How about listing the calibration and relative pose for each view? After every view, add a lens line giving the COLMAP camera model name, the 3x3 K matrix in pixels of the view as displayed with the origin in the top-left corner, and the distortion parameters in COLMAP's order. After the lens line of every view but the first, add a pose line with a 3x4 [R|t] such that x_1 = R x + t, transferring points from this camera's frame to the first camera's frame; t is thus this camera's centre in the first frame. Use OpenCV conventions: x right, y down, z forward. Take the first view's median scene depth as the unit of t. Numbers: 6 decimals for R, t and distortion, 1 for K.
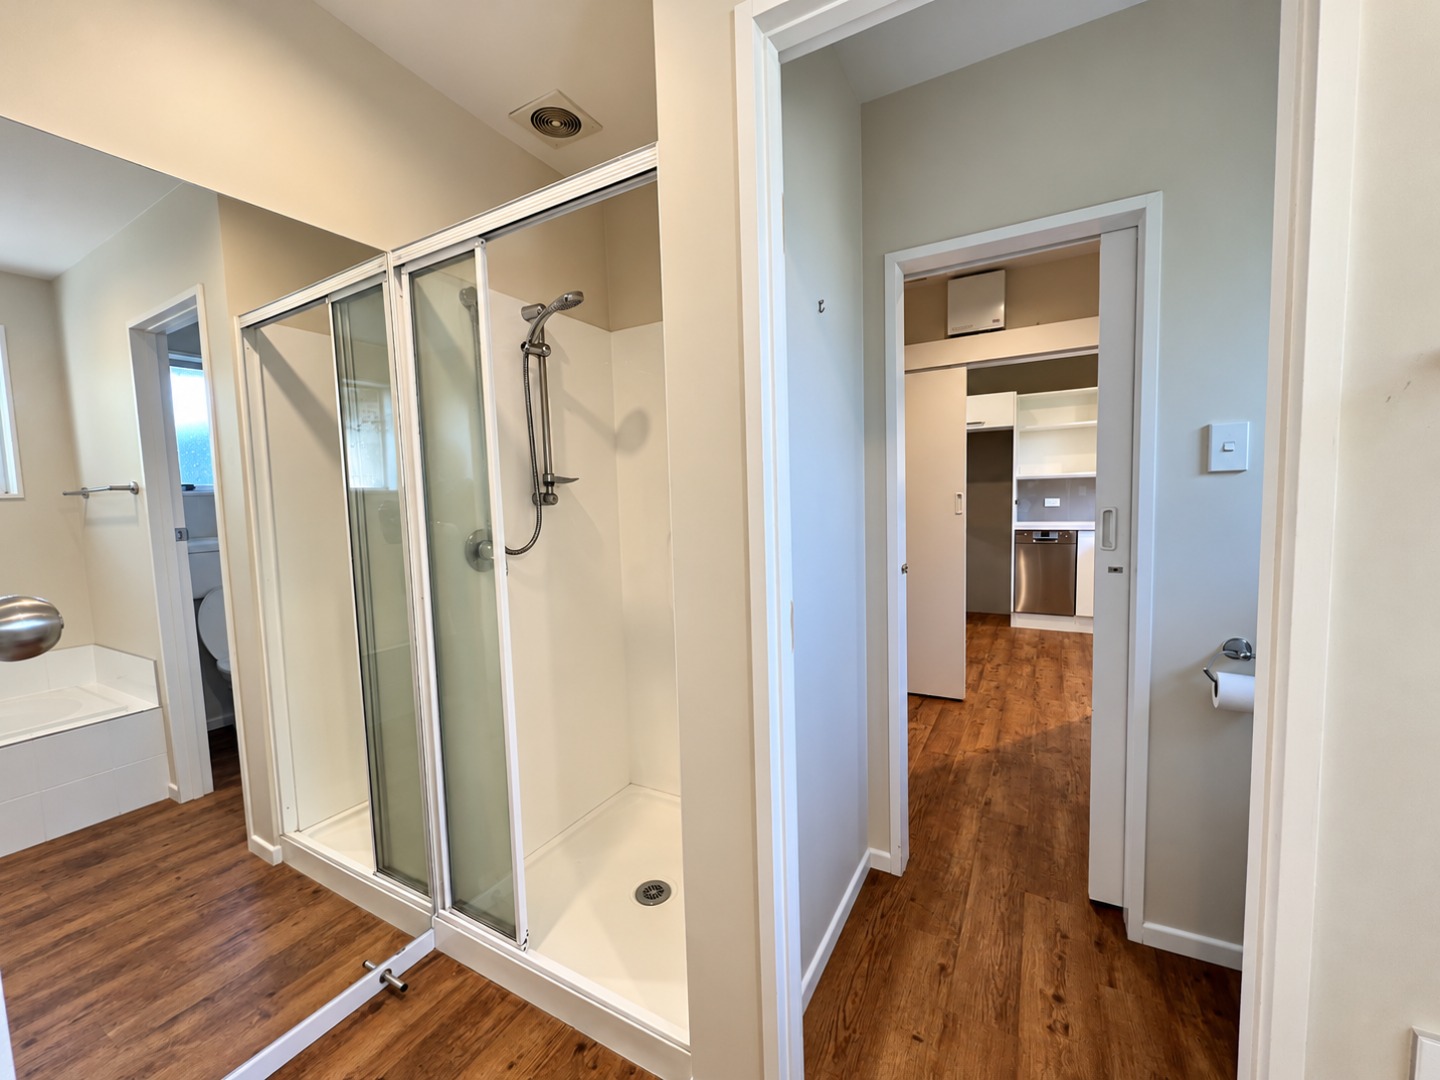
lens RADIAL K [[568.8, 0, 716.4], [0, 568.8, 542.7], [0, 0, 1]] dist [-0.000835, 0.000110]
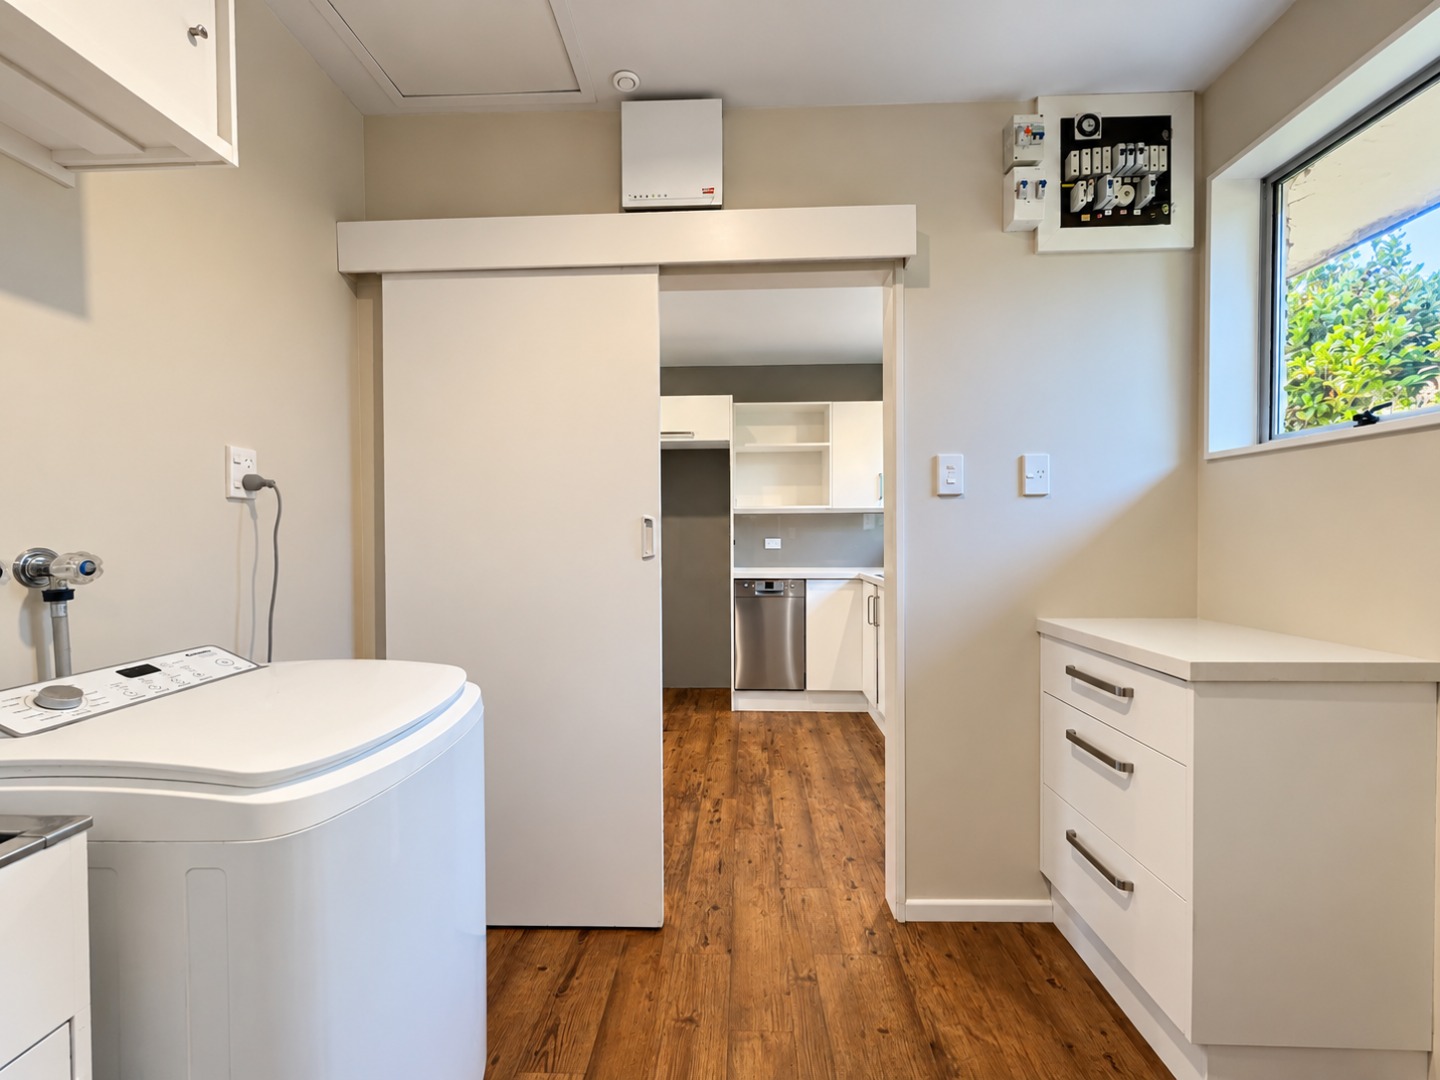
lens RADIAL K [[568.8, 0, 716.4], [0, 568.8, 542.7], [0, 0, 1]] dist [-0.000835, 0.000110]
pose [[0.891666, 0.017625, 0.452350, 0.173608], [0.015911, 0.997404, -0.070226, -0.018854], [-0.452413, 0.069815, 0.889071, 0.359931]]
